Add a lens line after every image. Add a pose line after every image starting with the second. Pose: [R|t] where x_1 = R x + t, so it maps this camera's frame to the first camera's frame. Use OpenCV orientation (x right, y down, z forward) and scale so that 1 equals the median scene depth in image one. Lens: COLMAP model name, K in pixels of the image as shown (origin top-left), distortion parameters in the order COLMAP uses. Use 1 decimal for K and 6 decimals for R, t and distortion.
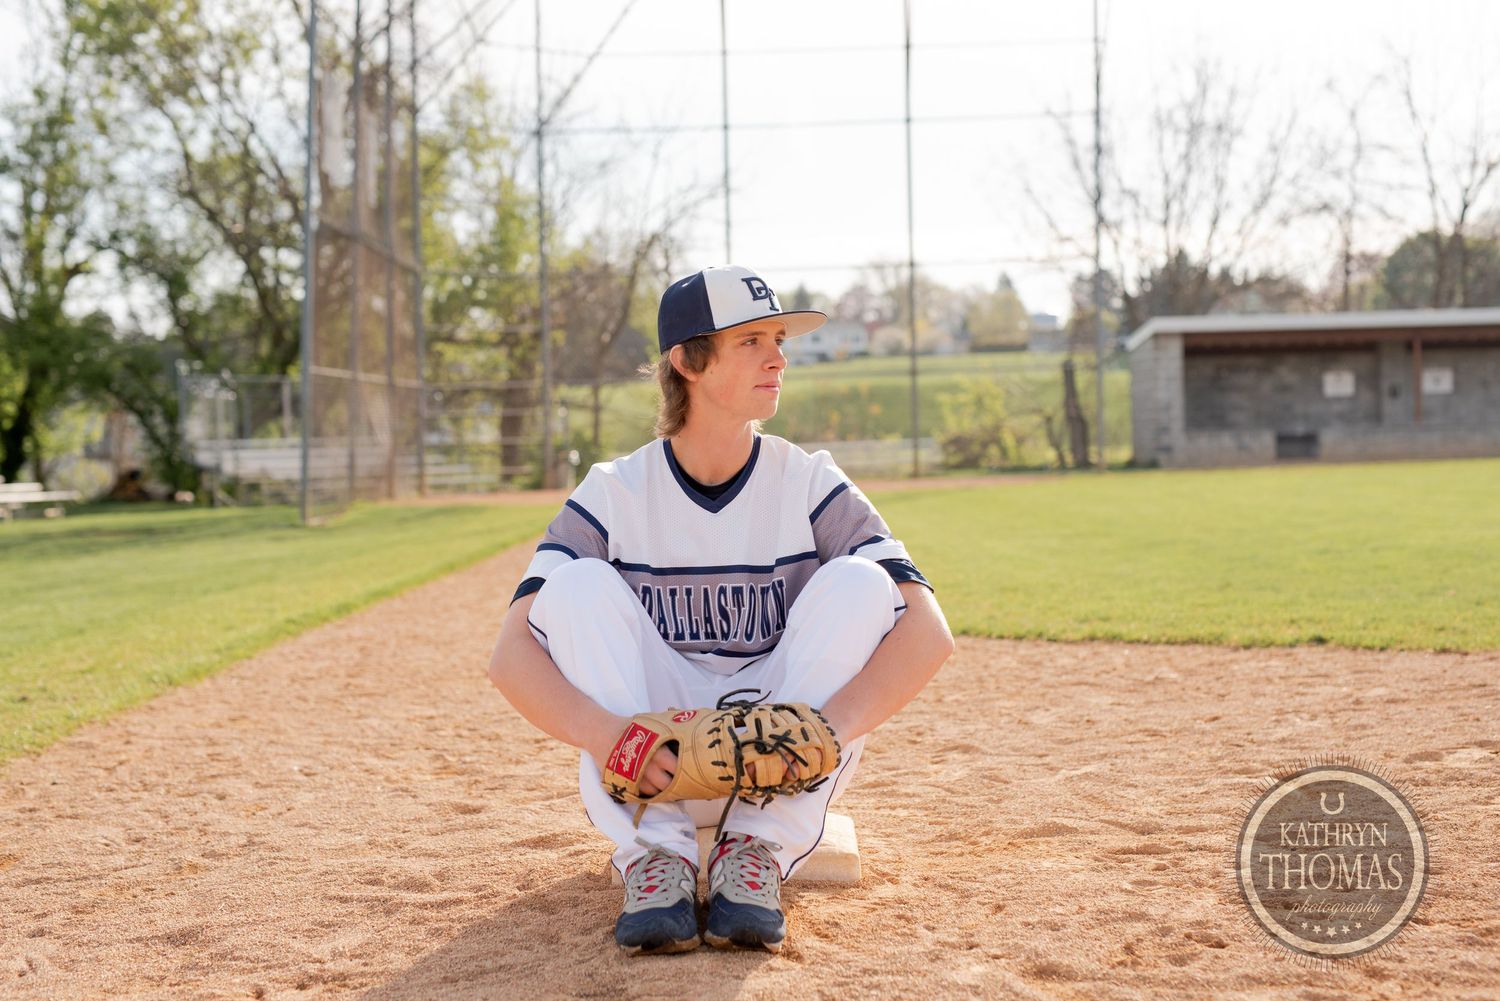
lens RADIAL K [[2159.6, 0, 747.8], [0, 2159.6, 549.8], [0, 0, 1]] dist [0.004247, 0.050513]
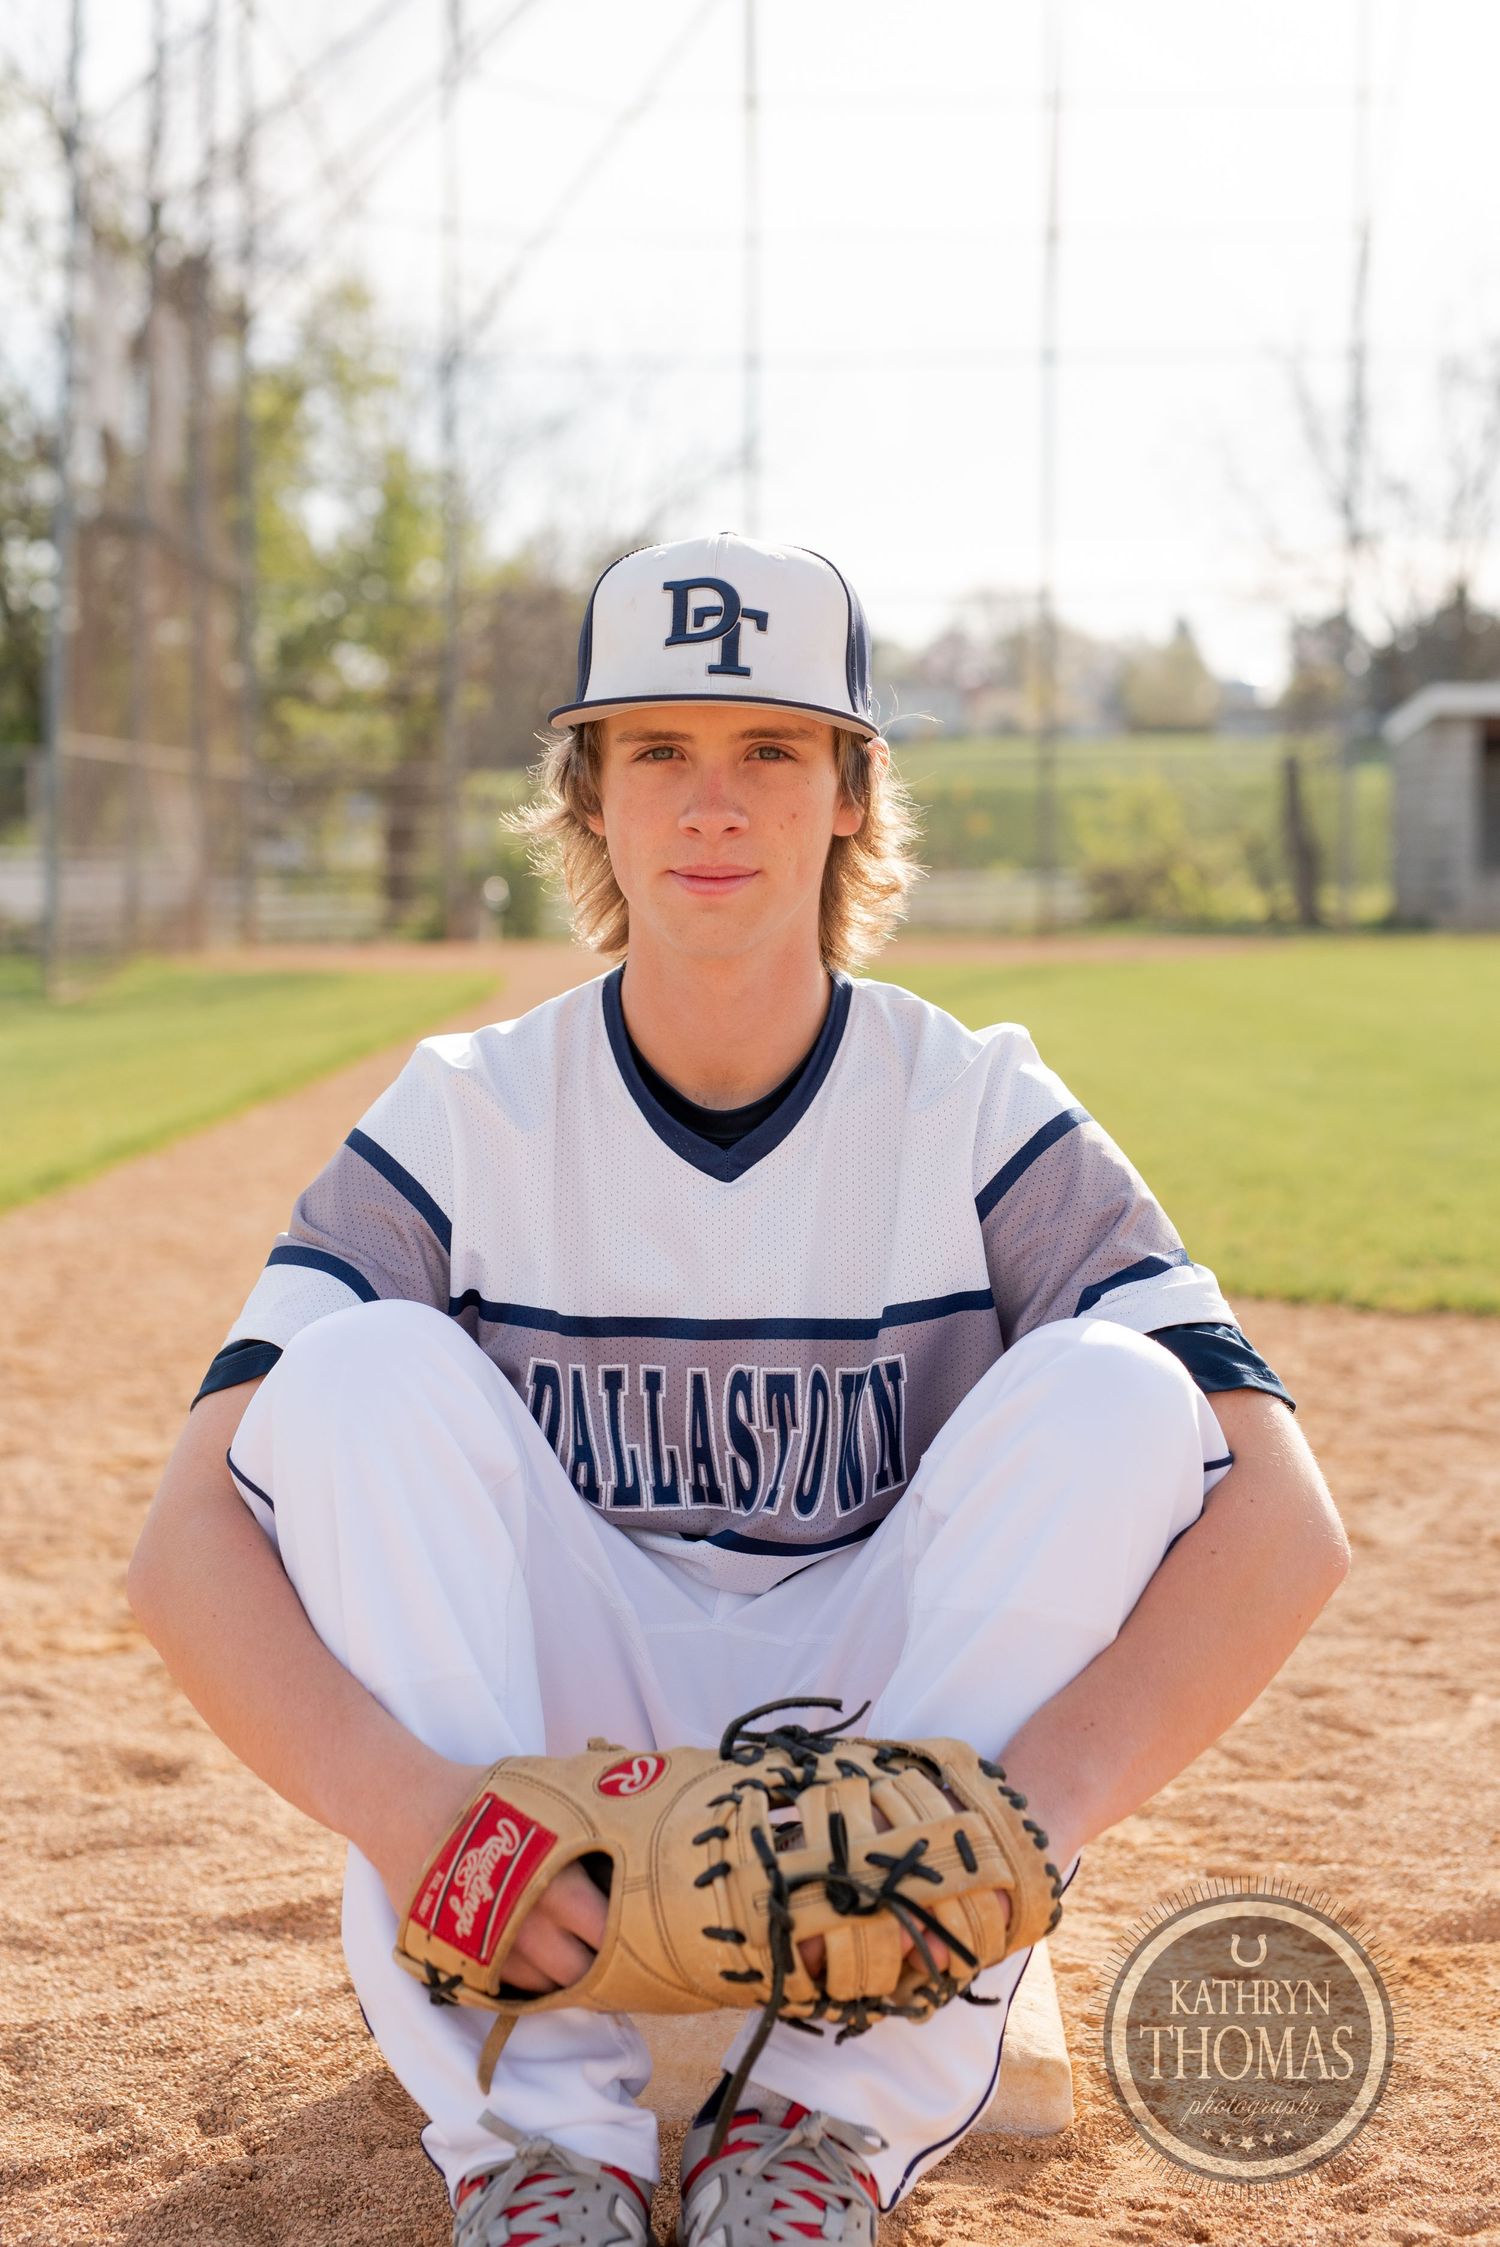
lens RADIAL K [[3390.9, 0, 636.8], [0, 3390.9, 1152.1], [0, 0, 1]] dist [0.010263, 0.028049]
pose [[0.998947, 0.026666, -0.037339, -0.008841], [-0.025409, 0.999108, 0.033736, -0.042097], [0.038205, -0.032752, 0.998733, 0.392091]]
